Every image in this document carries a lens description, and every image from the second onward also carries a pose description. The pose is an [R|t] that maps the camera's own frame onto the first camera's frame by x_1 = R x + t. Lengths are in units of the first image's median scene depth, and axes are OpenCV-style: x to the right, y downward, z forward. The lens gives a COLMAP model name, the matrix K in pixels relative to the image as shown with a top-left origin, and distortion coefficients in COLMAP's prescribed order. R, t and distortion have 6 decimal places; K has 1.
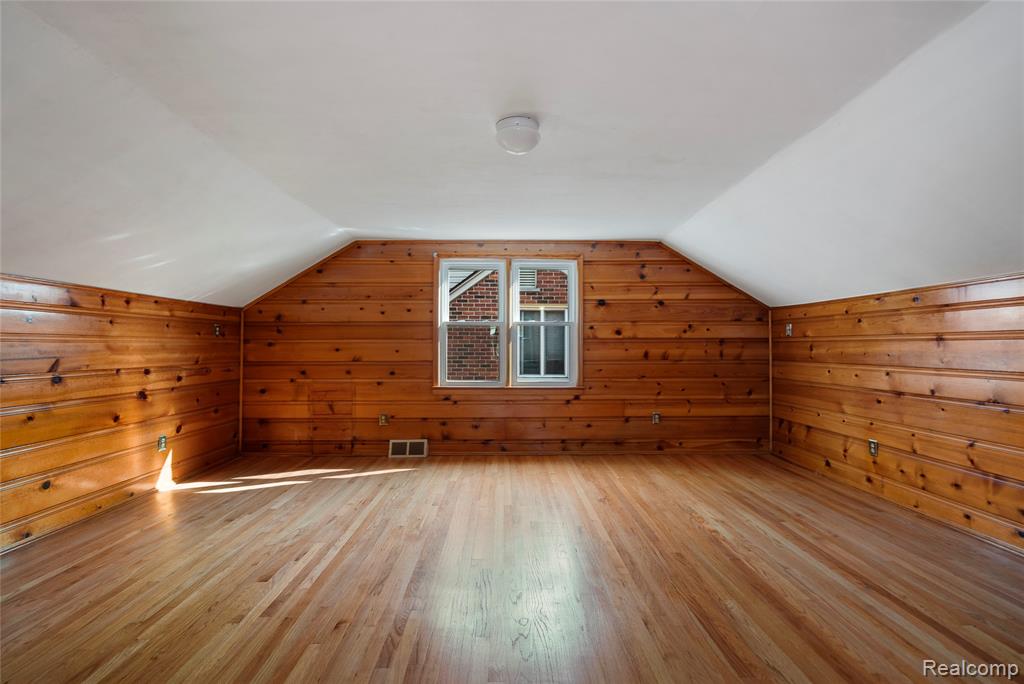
lens RADIAL K [[461.8, 0, 511.6], [0, 461.8, 345.2], [0, 0, 1]] dist [-0.011670, 0.002983]
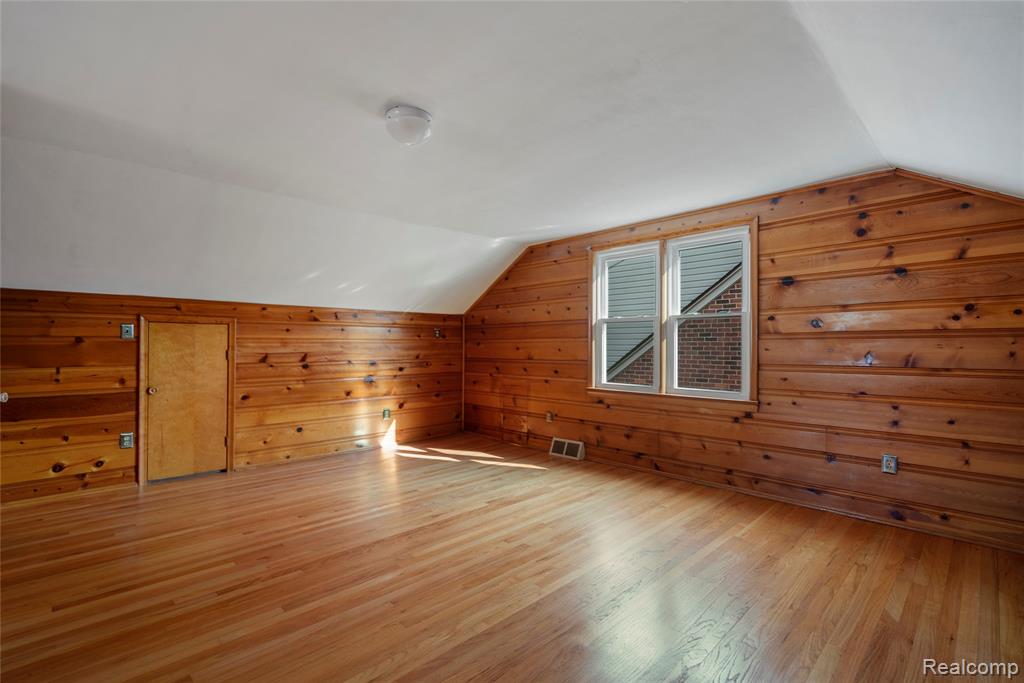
lens RADIAL K [[461.8, 0, 513.4], [0, 461.8, 342.2], [0, 0, 1]] dist [-0.011670, 0.002983]
pose [[0.688369, -0.006531, -0.725331, 0.413298], [0.004963, 0.999978, -0.004293, -0.000364], [0.725344, -0.000645, 0.688387, 0.235361]]
